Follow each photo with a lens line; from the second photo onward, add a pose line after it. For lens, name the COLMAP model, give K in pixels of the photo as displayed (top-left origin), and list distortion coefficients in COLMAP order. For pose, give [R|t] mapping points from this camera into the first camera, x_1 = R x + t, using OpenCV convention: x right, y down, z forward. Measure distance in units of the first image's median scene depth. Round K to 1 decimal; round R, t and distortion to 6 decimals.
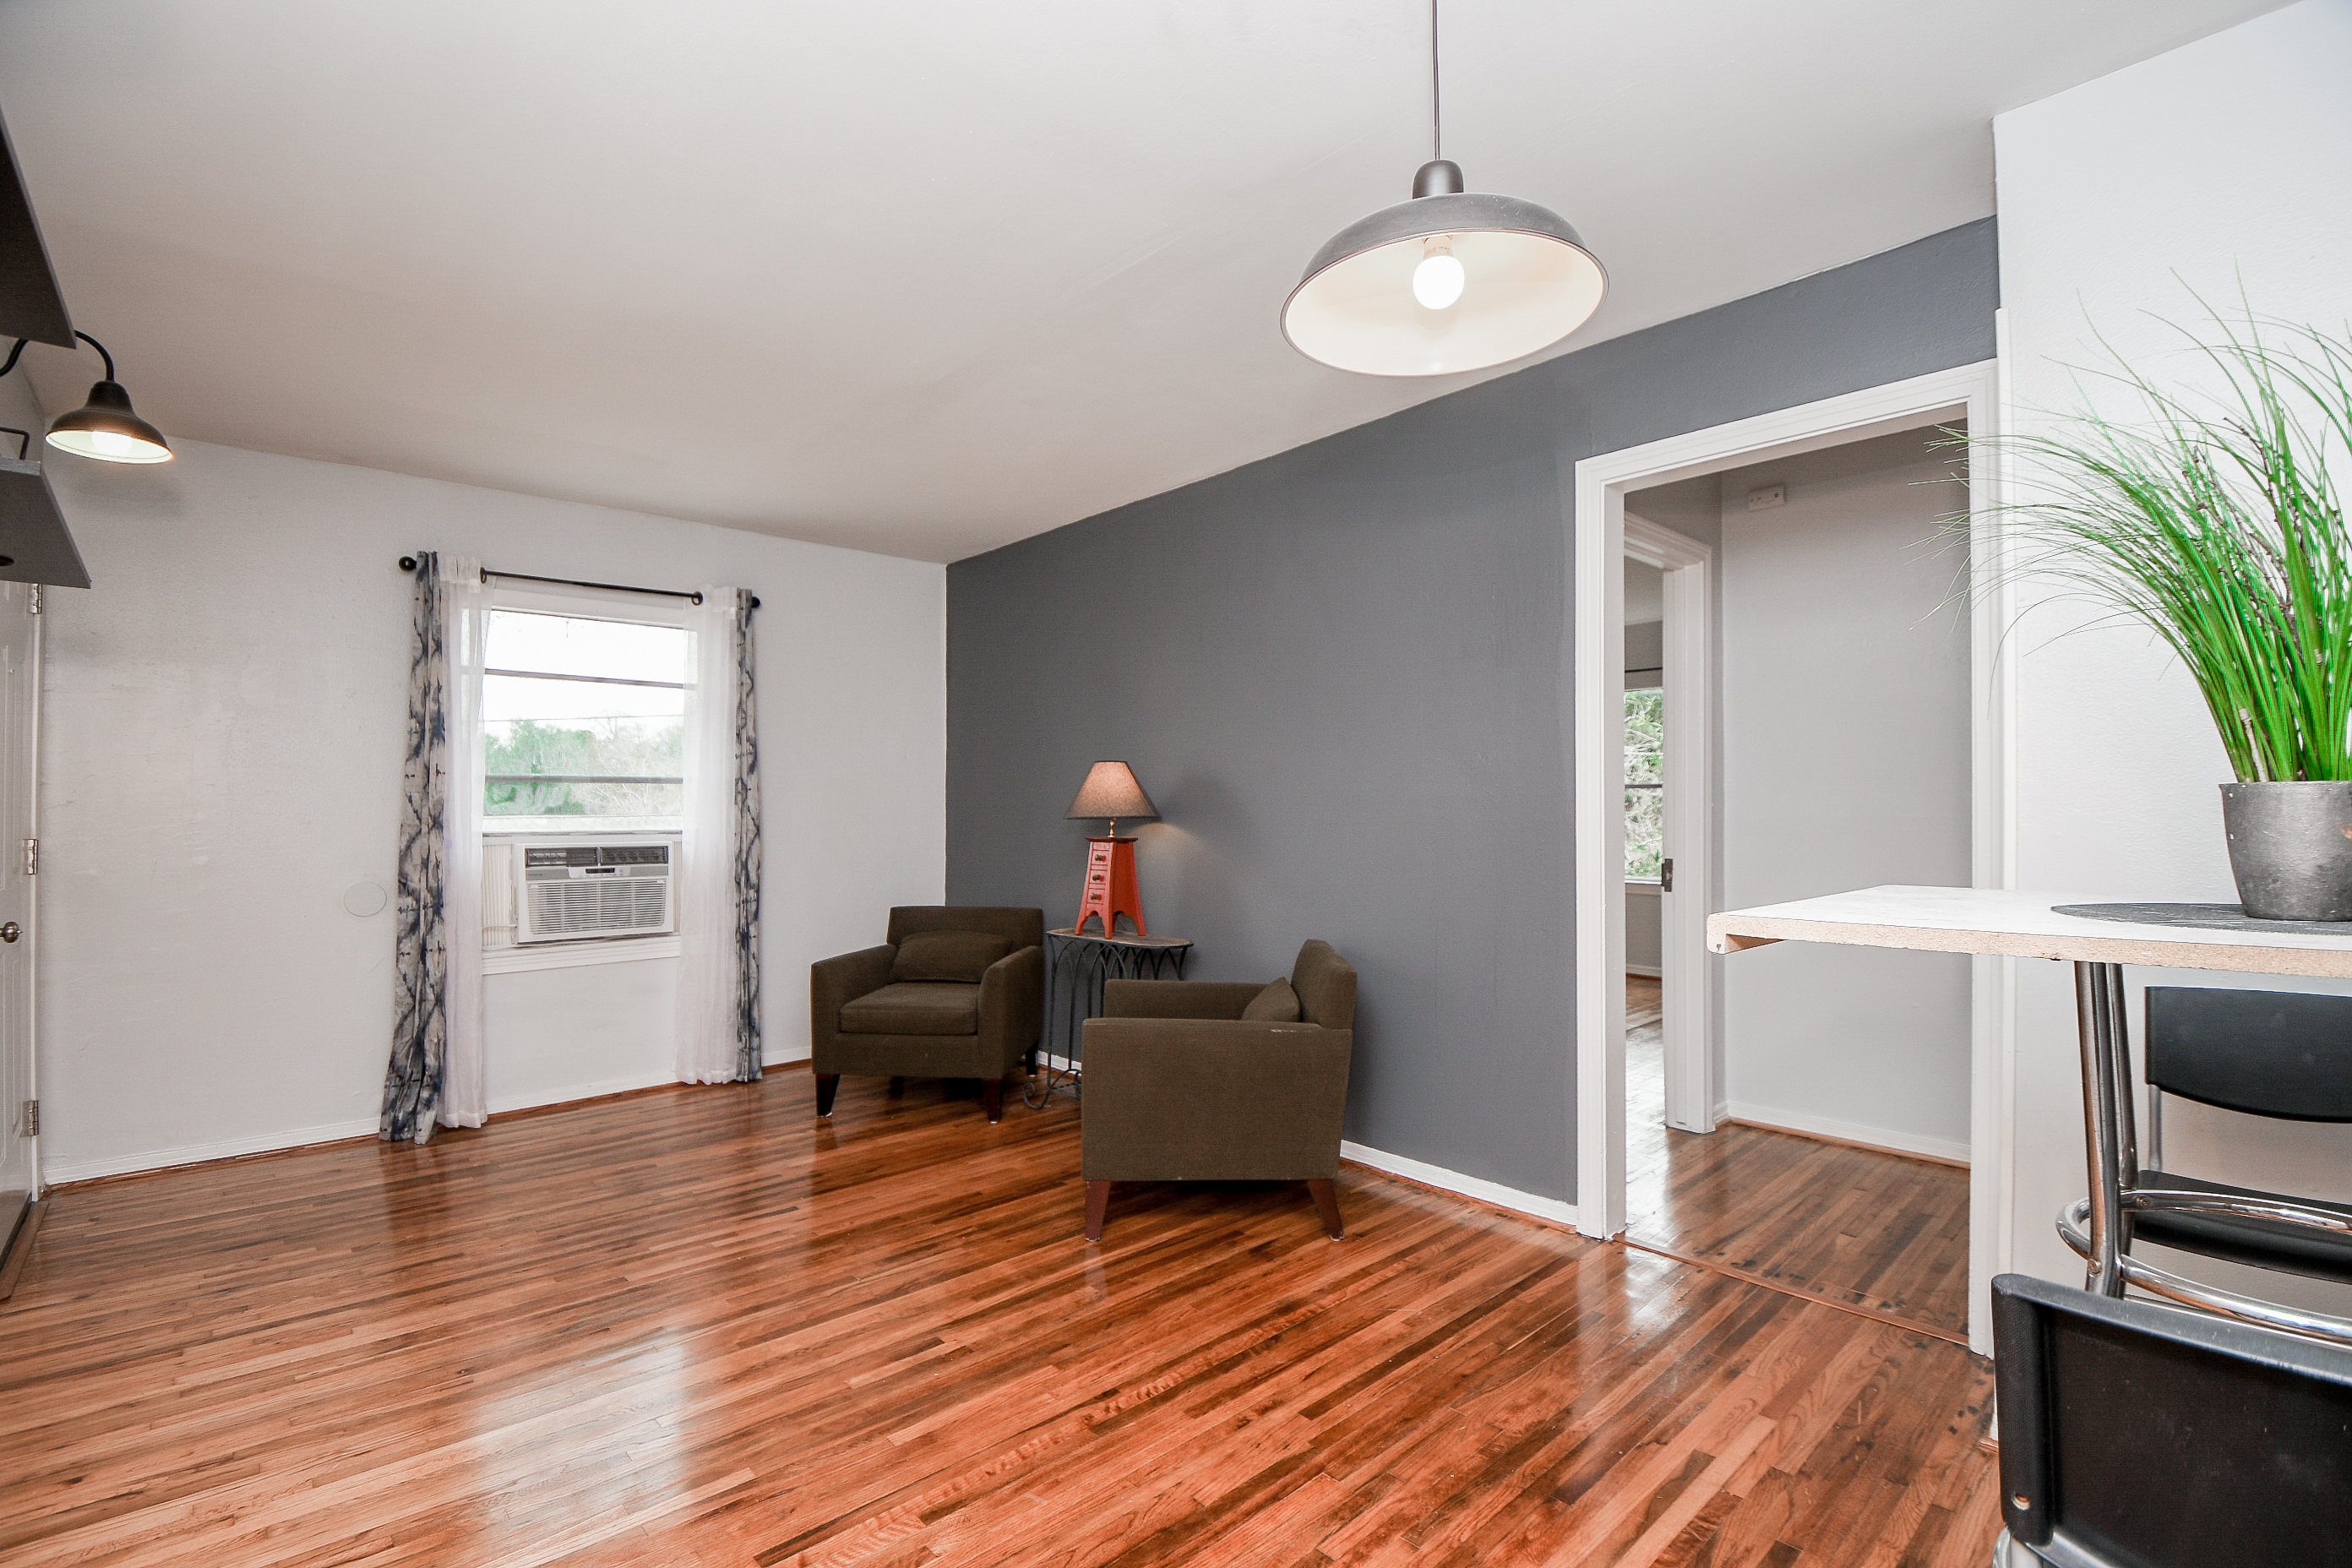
lens RADIAL K [[1056.1, 0, 1195.4], [0, 1056.1, 798.4], [0, 0, 1]] dist [-0.025163, -0.001053]
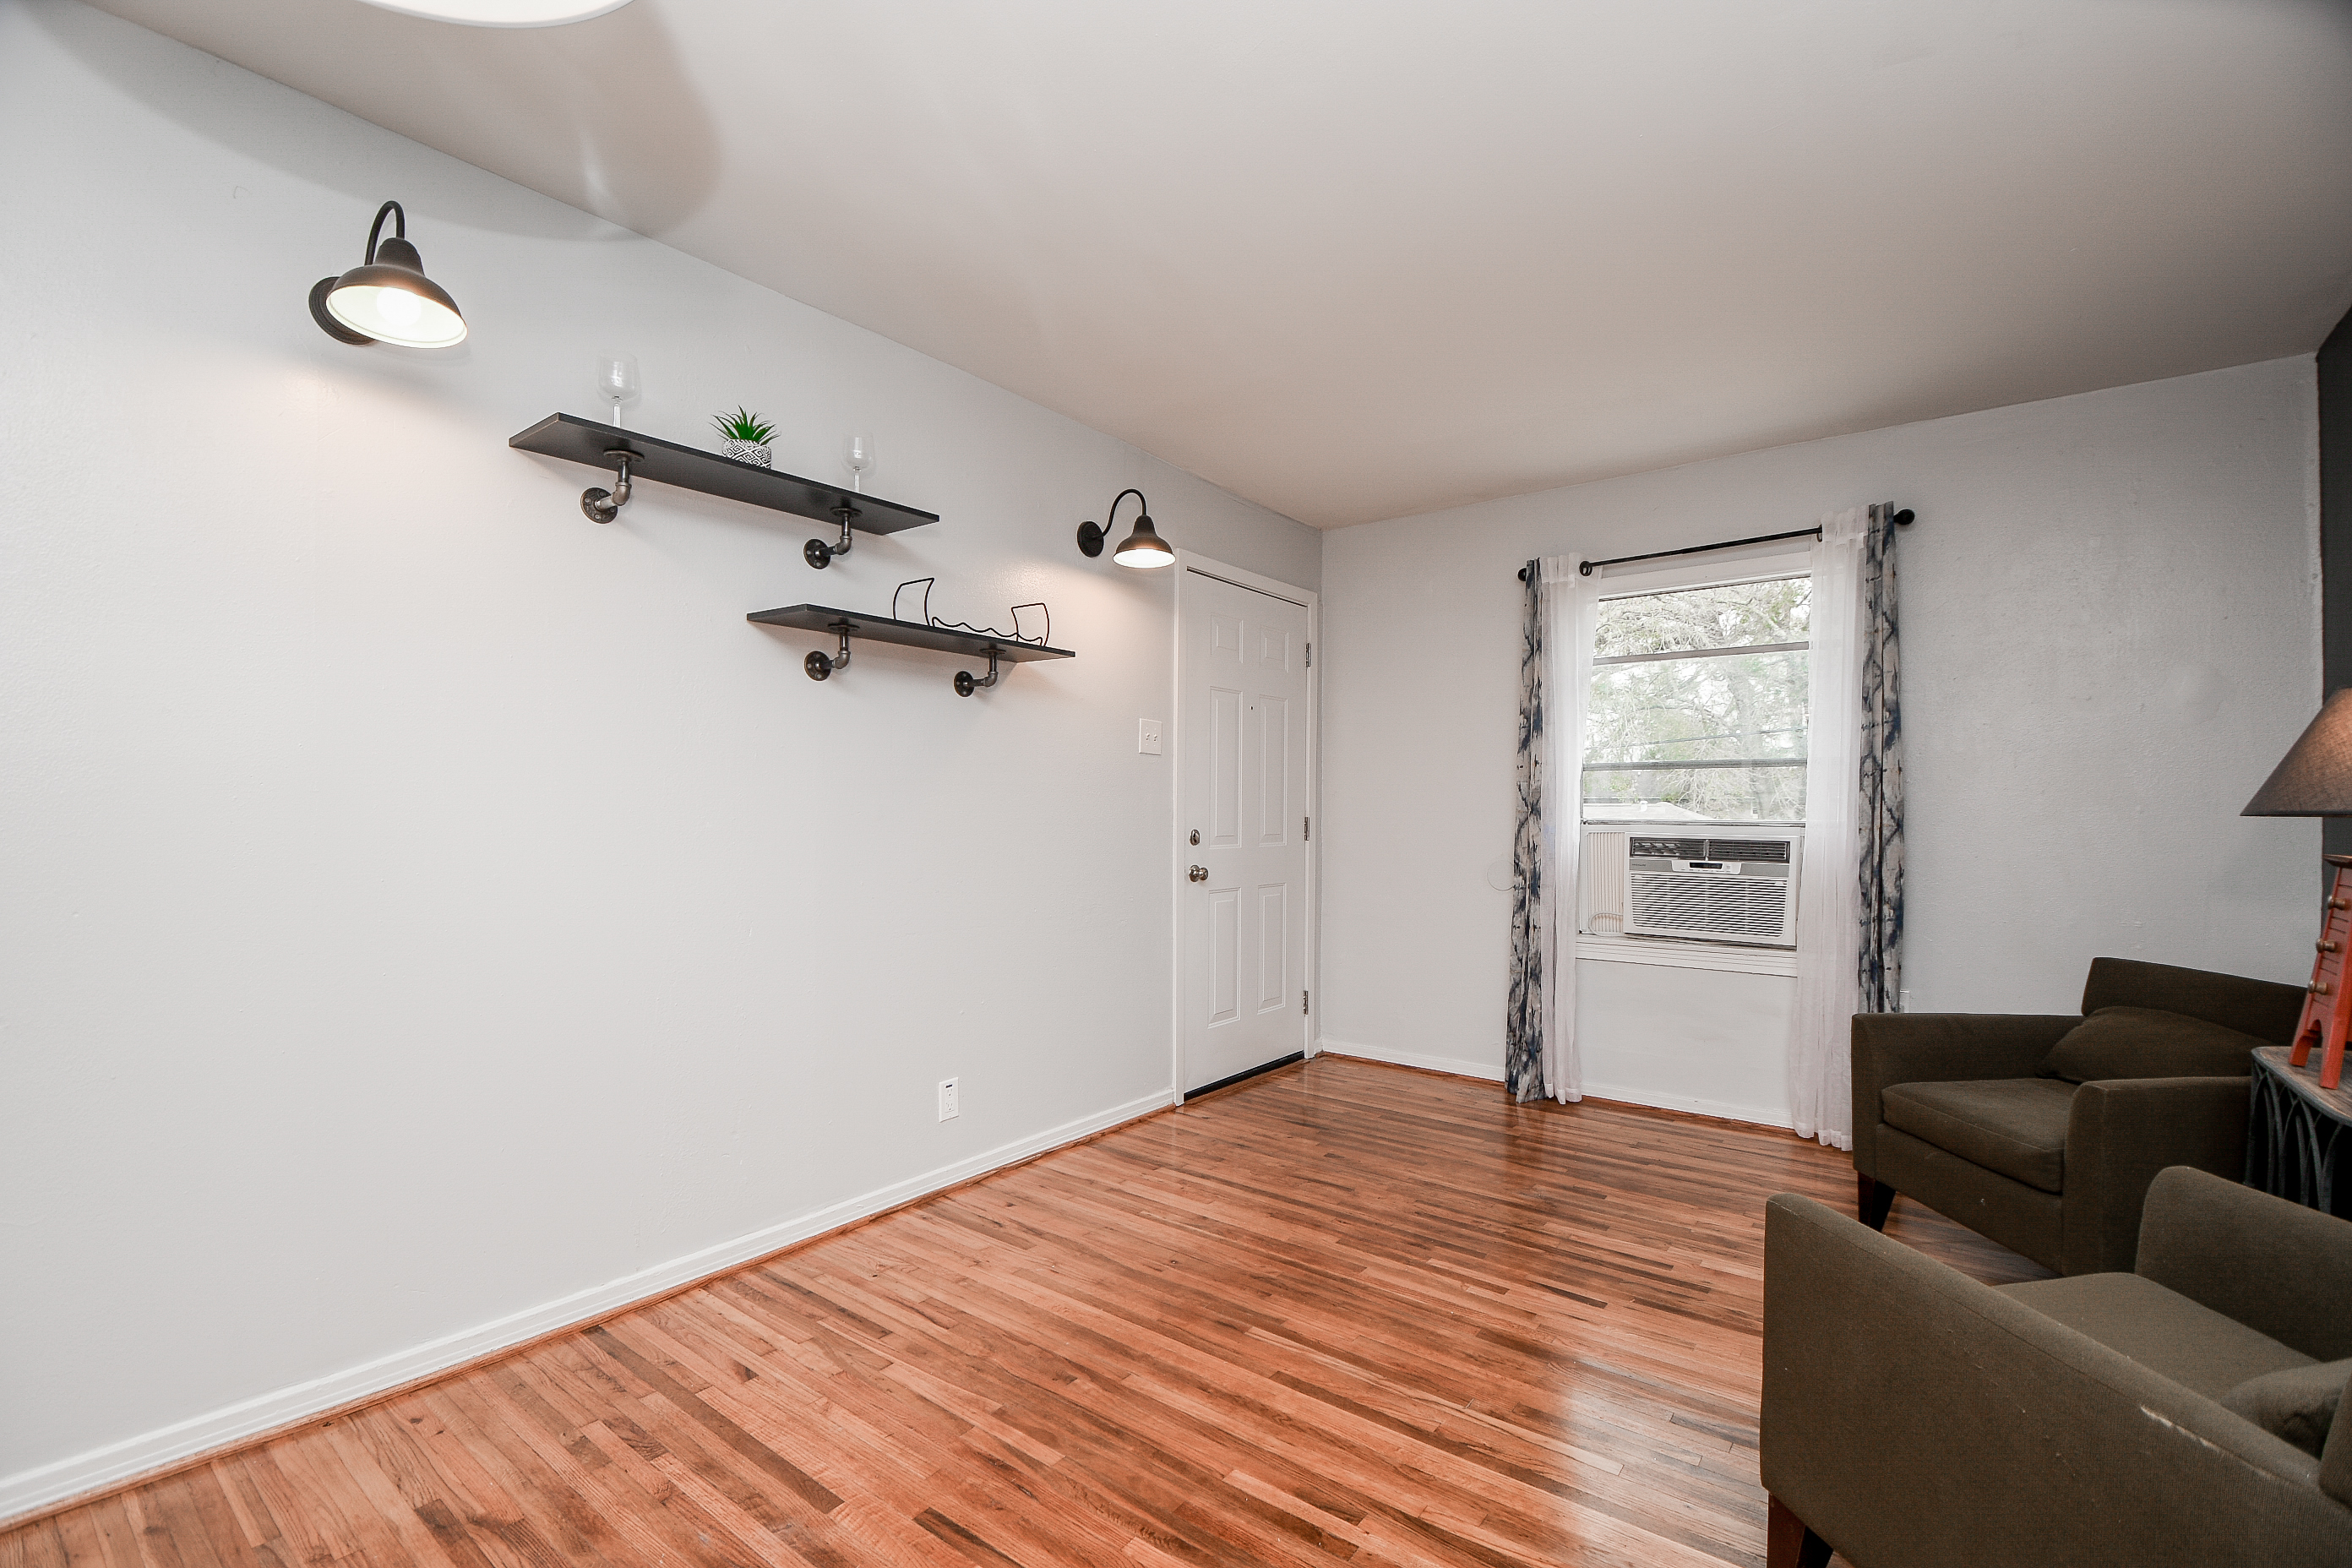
lens RADIAL K [[1039.6, 0, 1174.9], [0, 1039.6, 796.9], [0, 0, 1]] dist [-0.000318, -0.010185]
pose [[0.141259, 0.000610, -0.989973, 0.281503], [0.010975, 0.999937, 0.002182, 0.003886], [0.989912, -0.011173, 0.141243, 0.474351]]
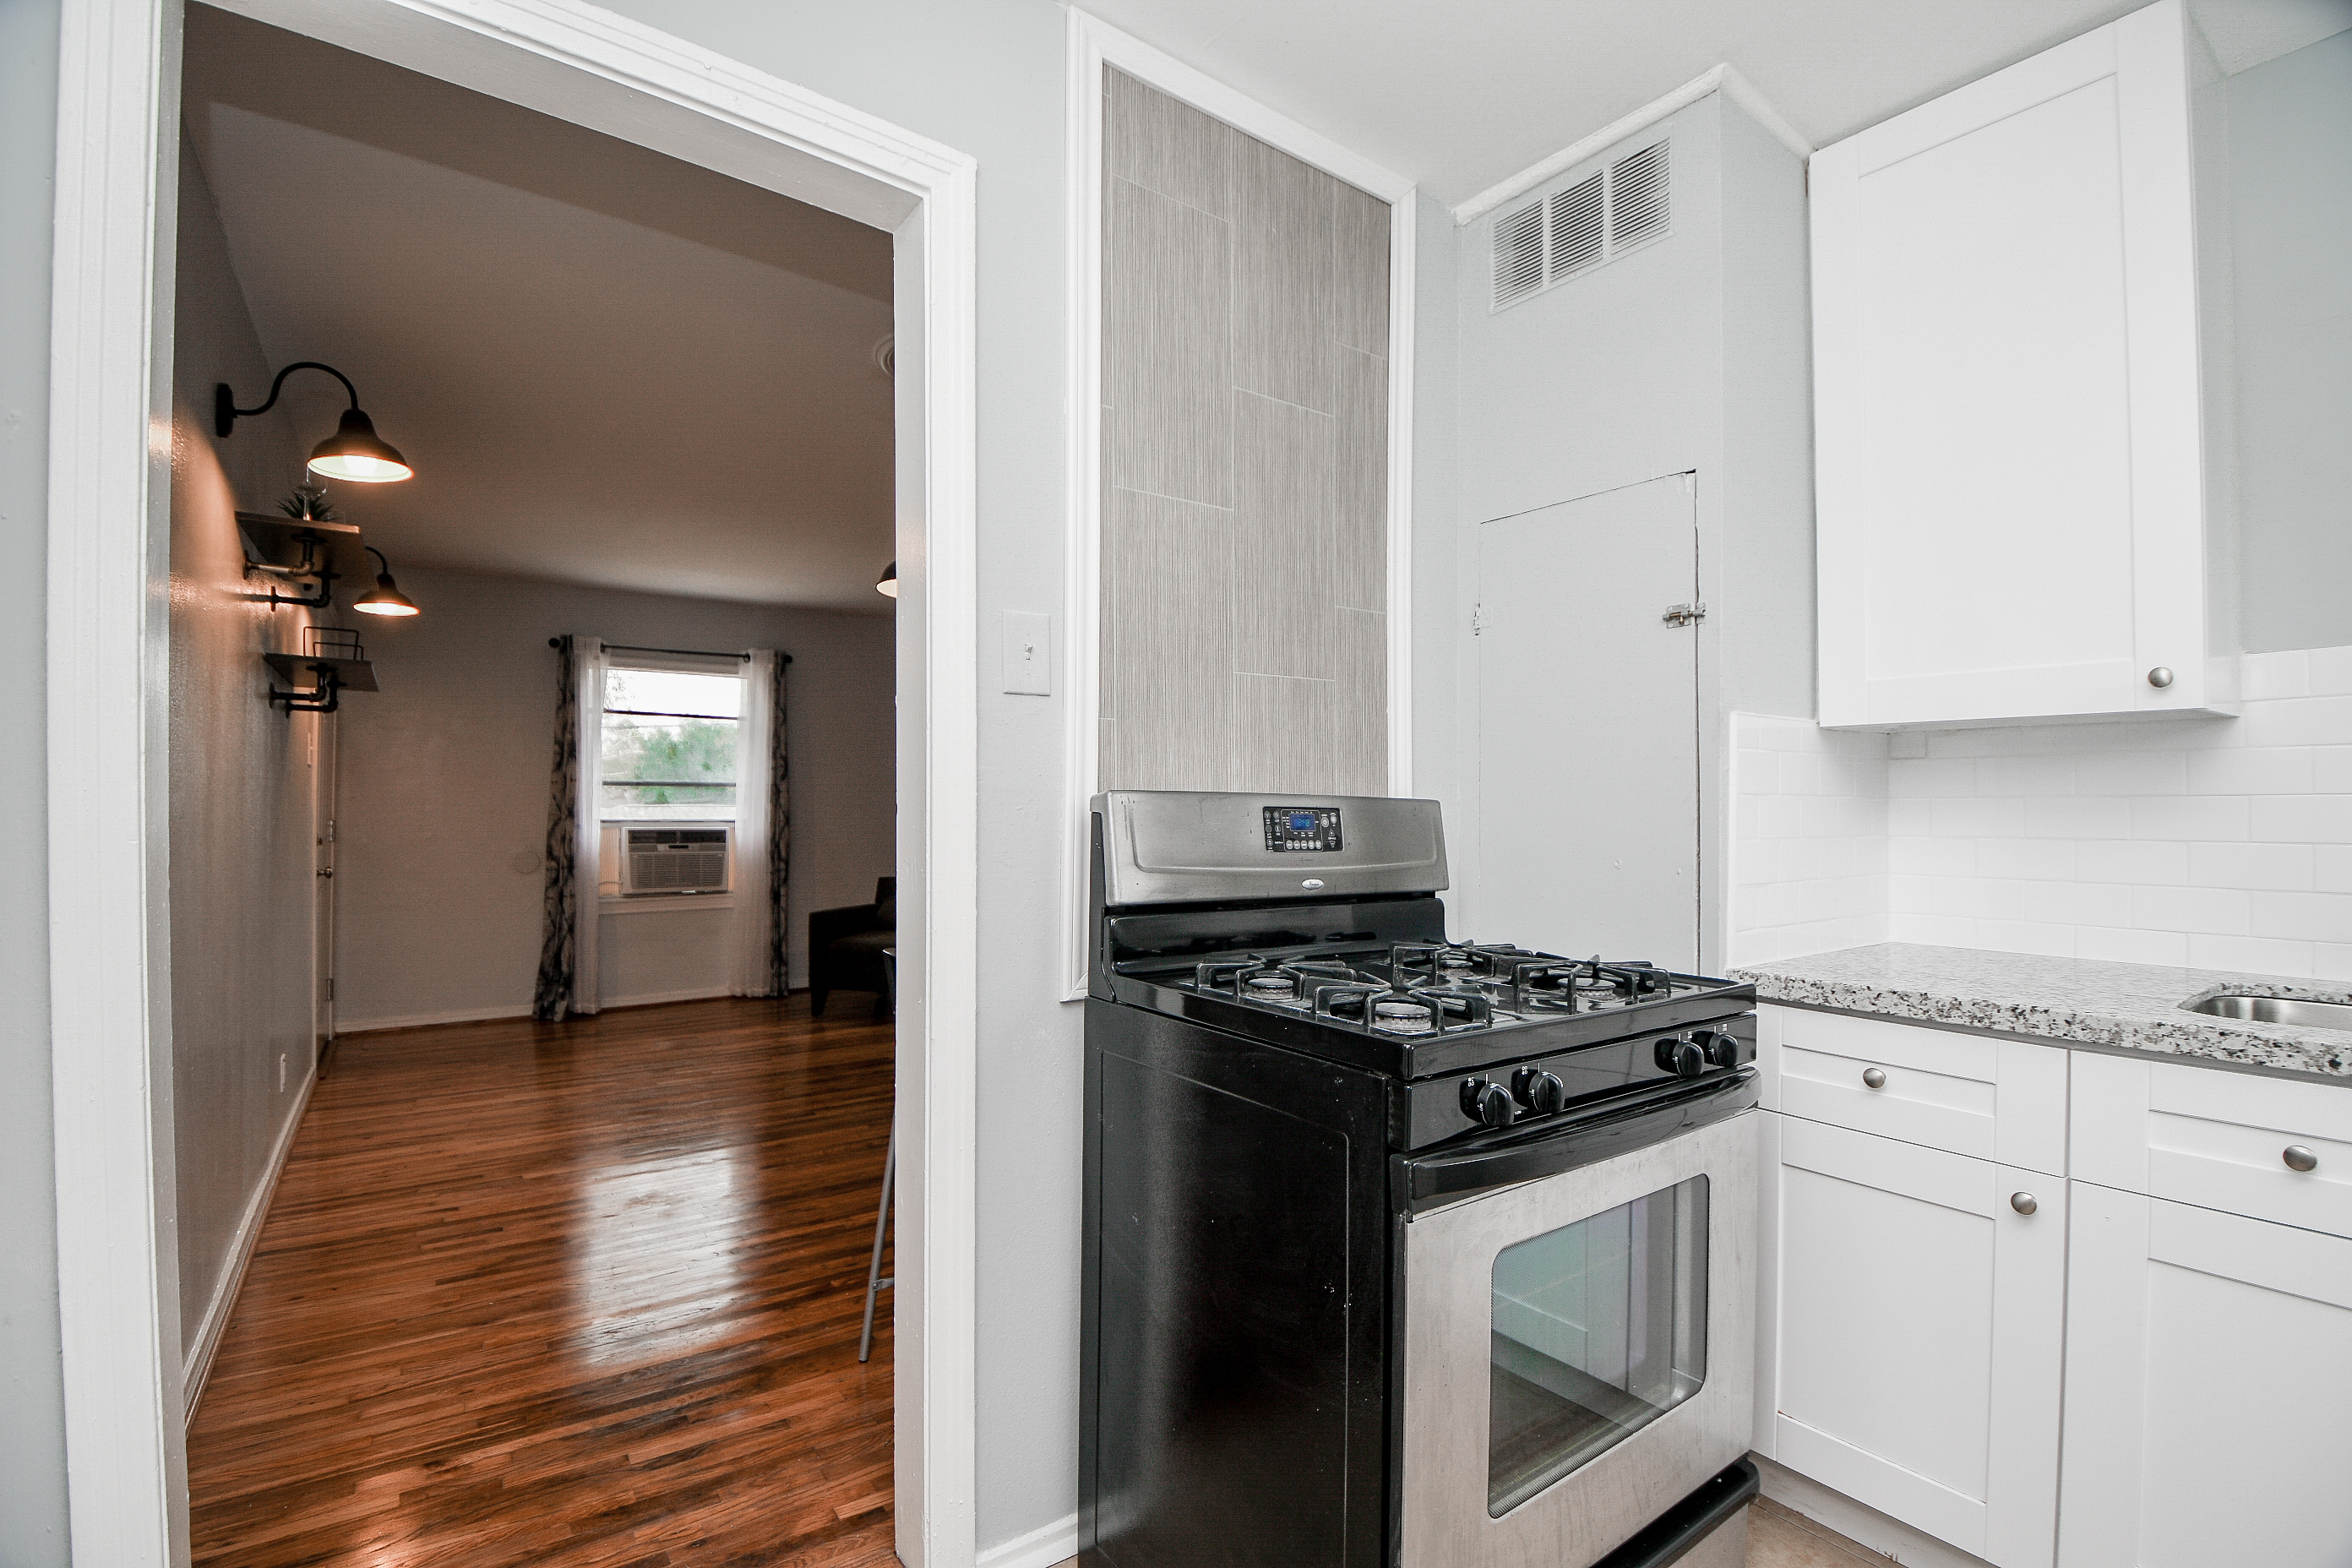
lens RADIAL K [[1039.6, 0, 1174.9], [0, 1039.6, 796.9], [0, 0, 1]] dist [-0.000318, -0.010185]
pose [[0.990366, 0.008620, -0.138207, 0.355022], [-0.008550, 0.999963, 0.001100, -0.009046], [0.138211, 0.000093, 0.990403, -0.380611]]
